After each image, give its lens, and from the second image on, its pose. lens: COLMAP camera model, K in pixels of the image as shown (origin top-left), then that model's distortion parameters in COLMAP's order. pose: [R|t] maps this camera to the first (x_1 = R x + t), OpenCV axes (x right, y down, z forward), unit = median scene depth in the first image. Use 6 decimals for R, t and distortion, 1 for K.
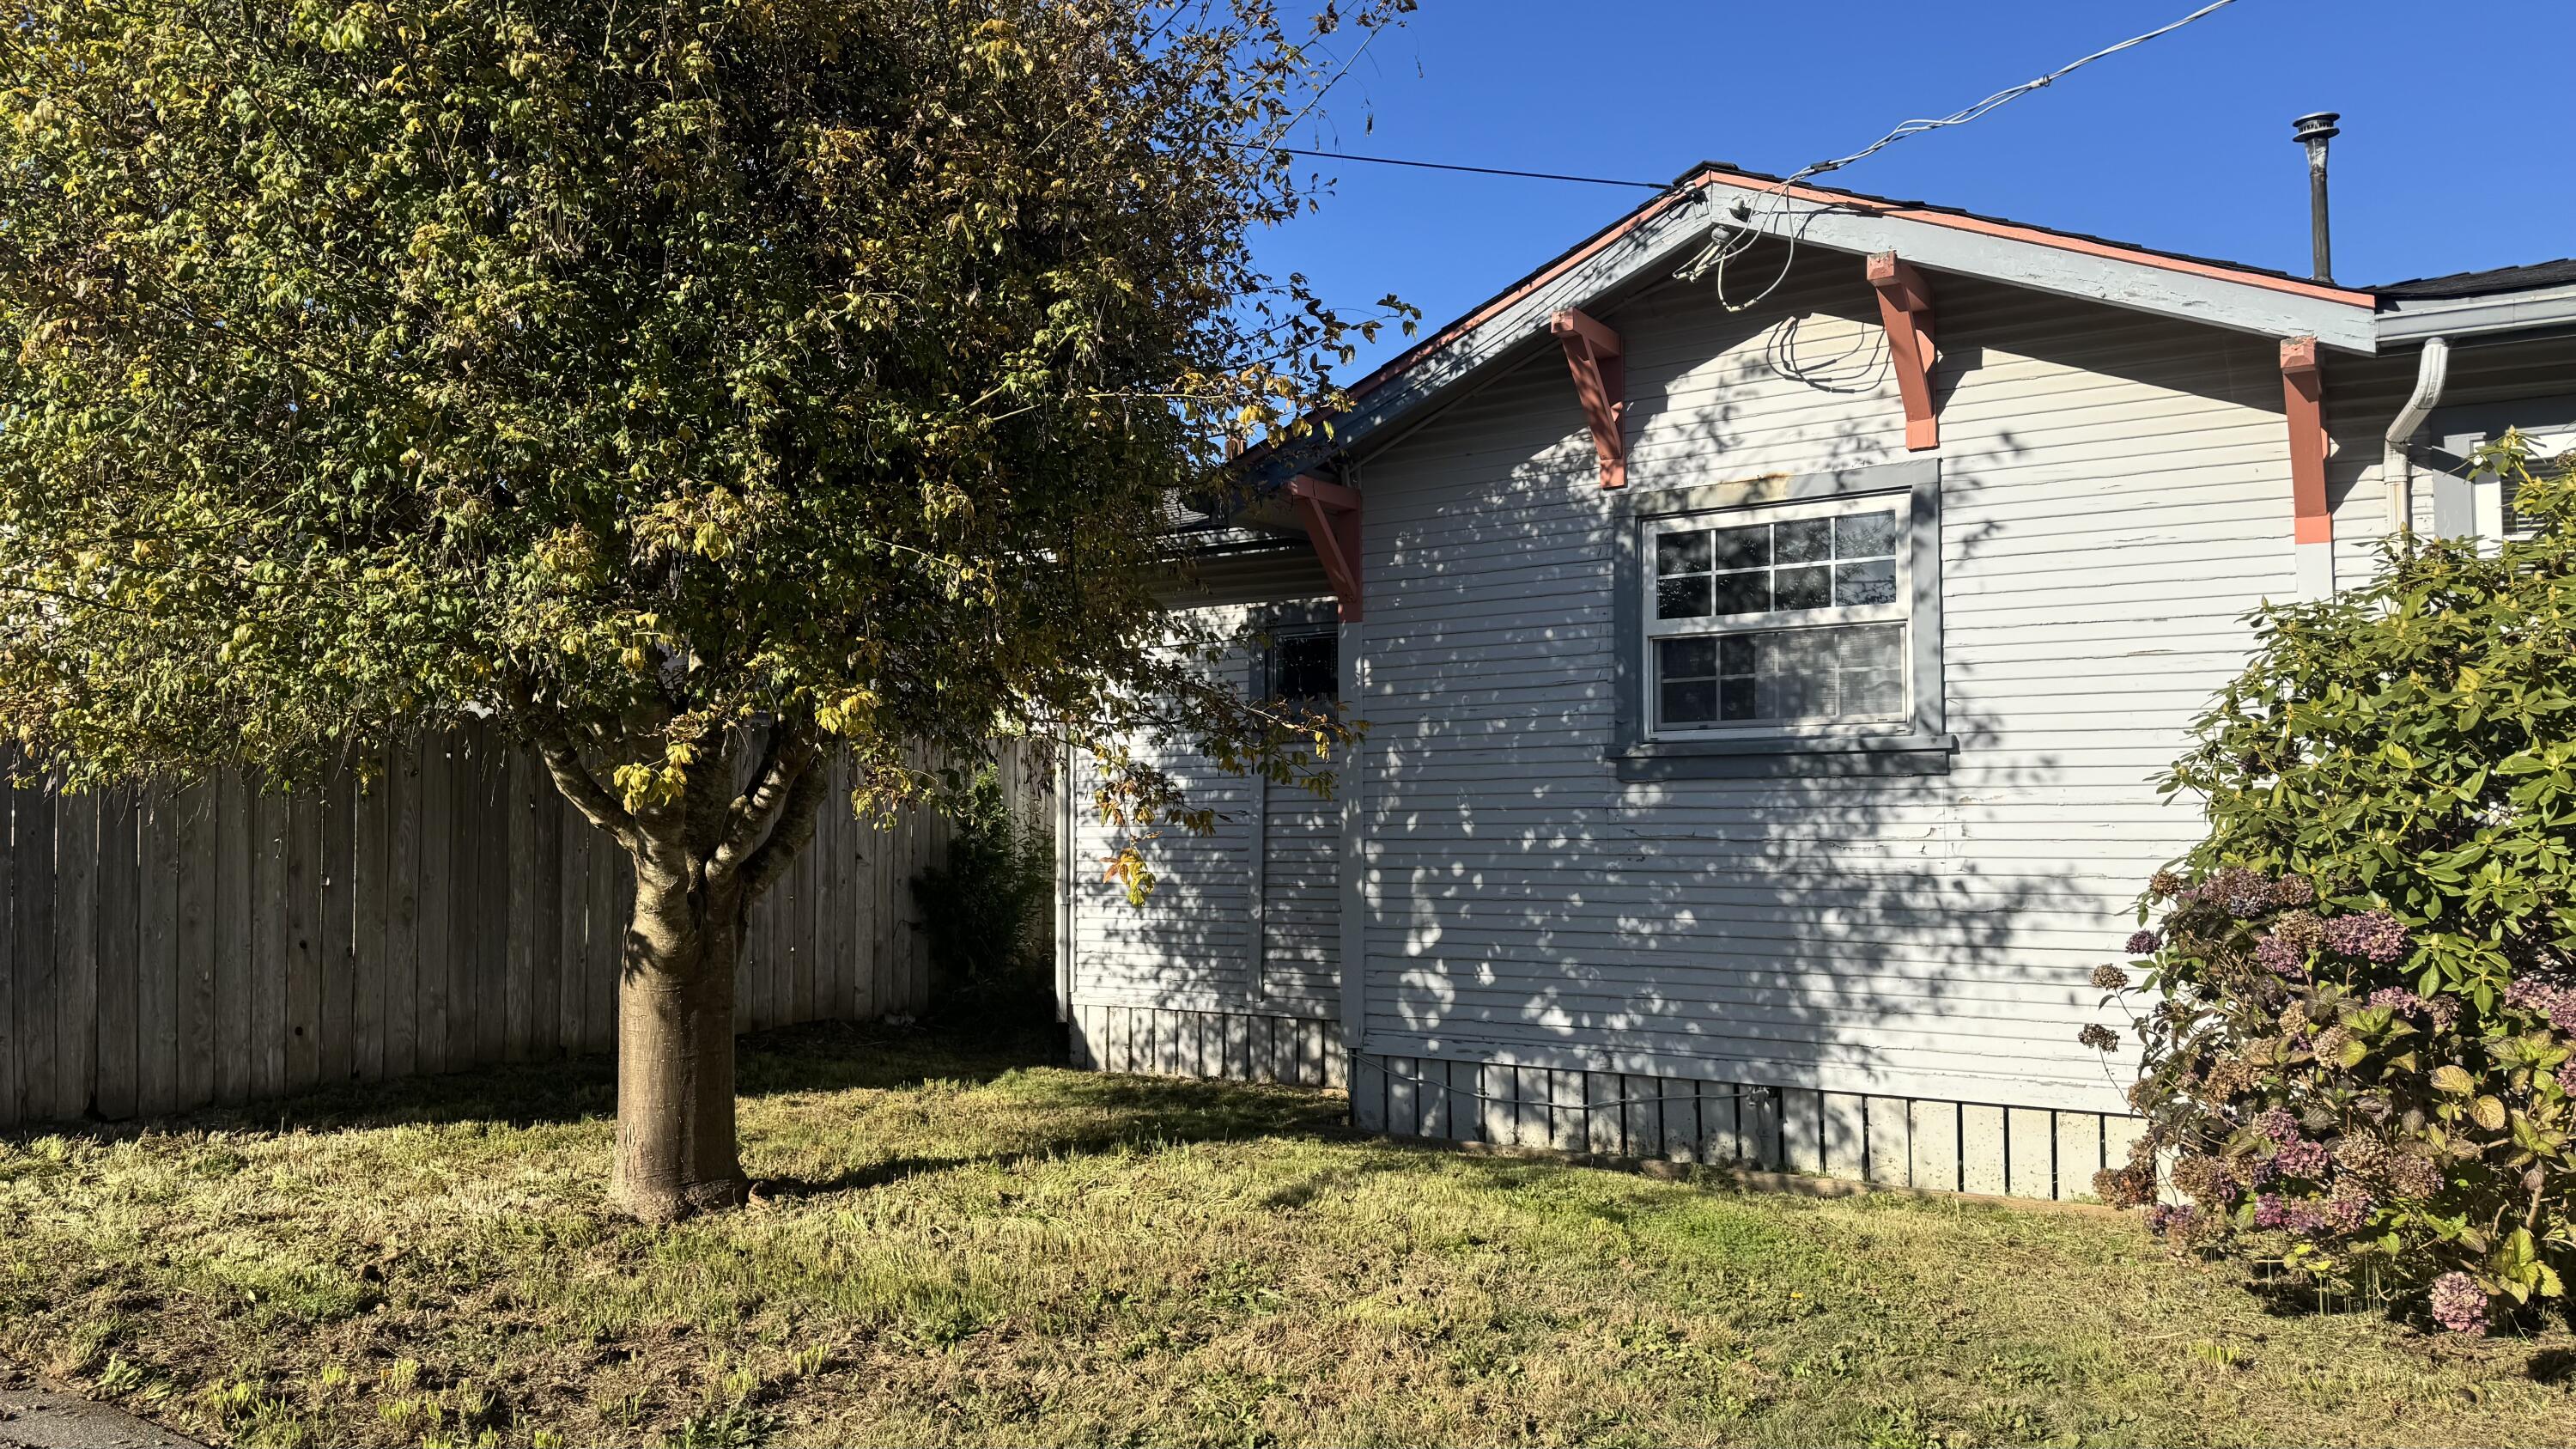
lens RADIAL K [[1788.6, 0, 1247.3], [0, 1788.6, 717.4], [0, 0, 1]] dist [0.177963, -0.325286]
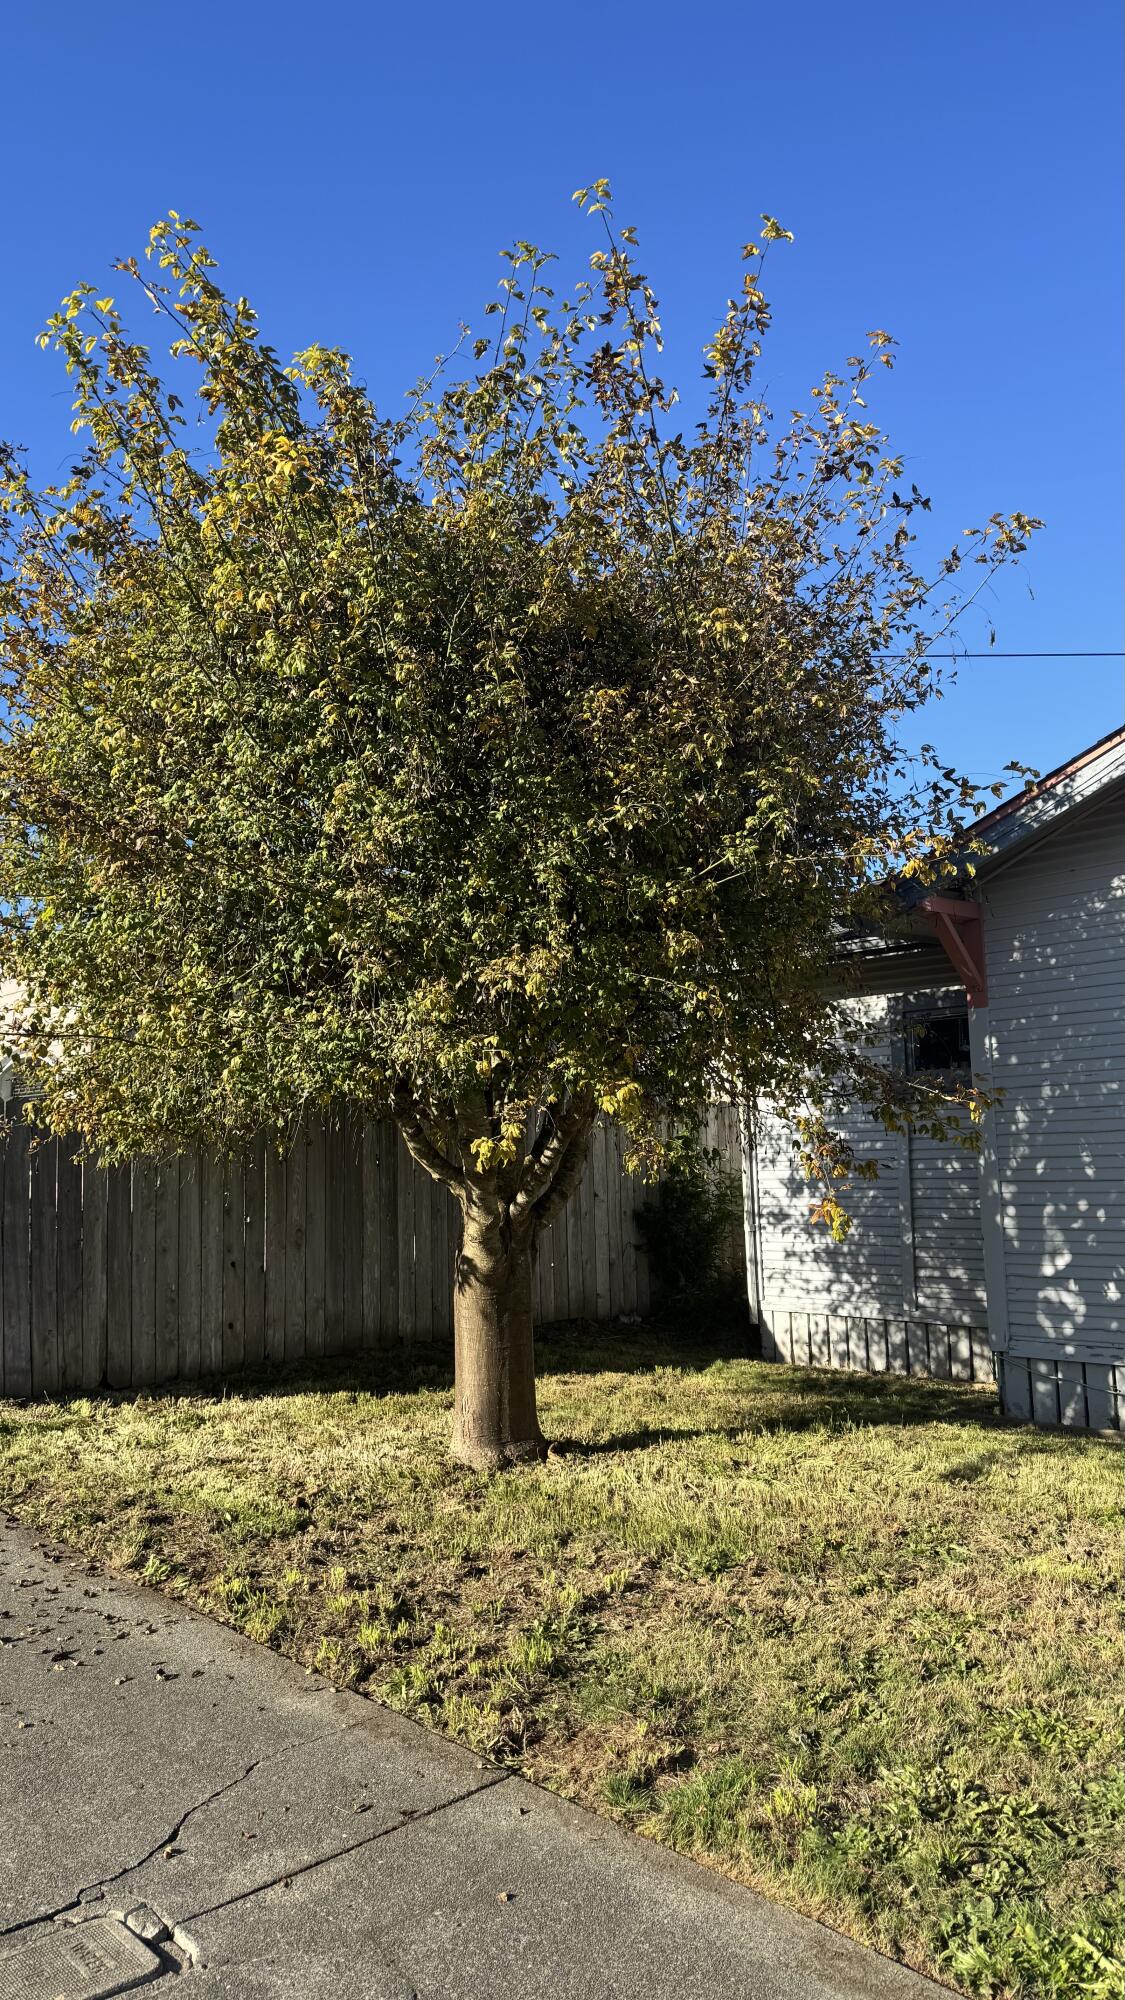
lens RADIAL K [[1388.5, 0, 555.4], [0, 1388.5, 993.8], [0, 0, 1]] dist [0.177963, -0.325286]
pose [[0.975465, -0.043905, -0.215731, -0.025420], [0.030918, 0.997521, -0.063214, -0.012693], [0.217972, 0.054993, 0.974405, -0.041350]]
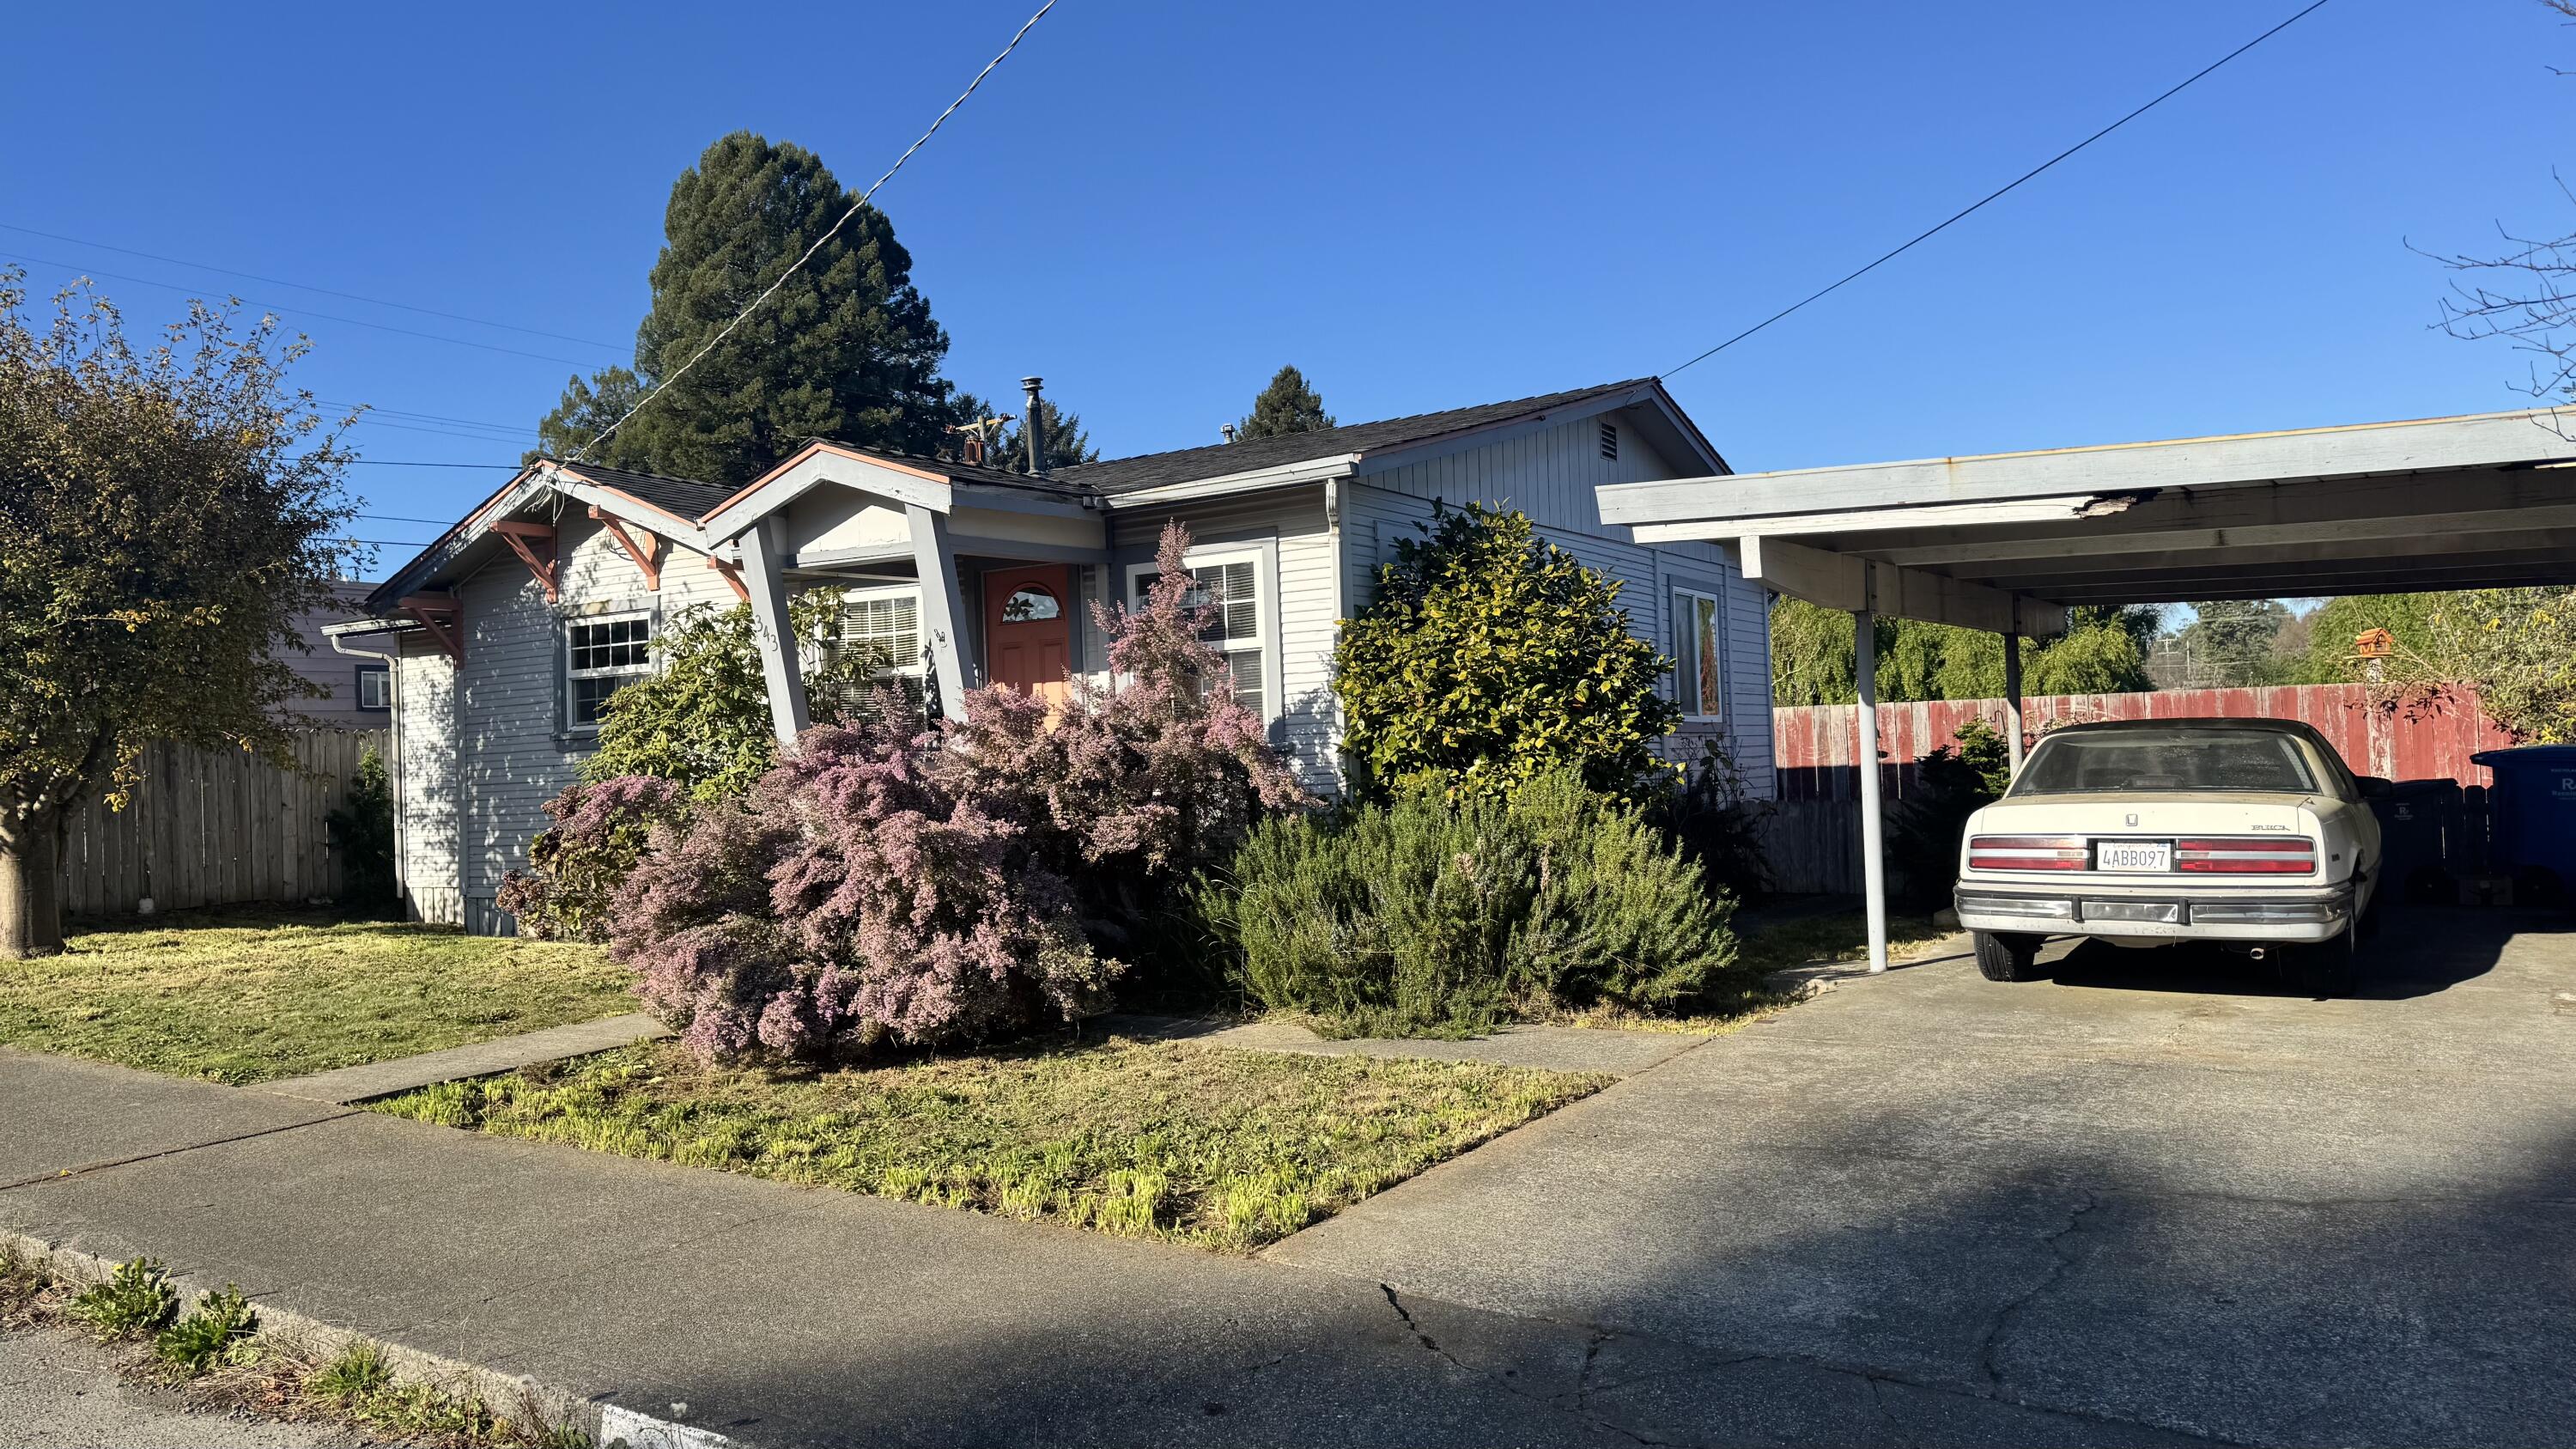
lens RADIAL K [[1788.6, 0, 1247.3], [0, 1788.6, 717.4], [0, 0, 1]] dist [0.177963, -0.325286]
pose [[0.999197, -0.032976, 0.022767, 1.135072], [0.032210, 0.998929, 0.033220, -0.054255], [-0.023838, -0.032460, 0.999189, -1.265878]]
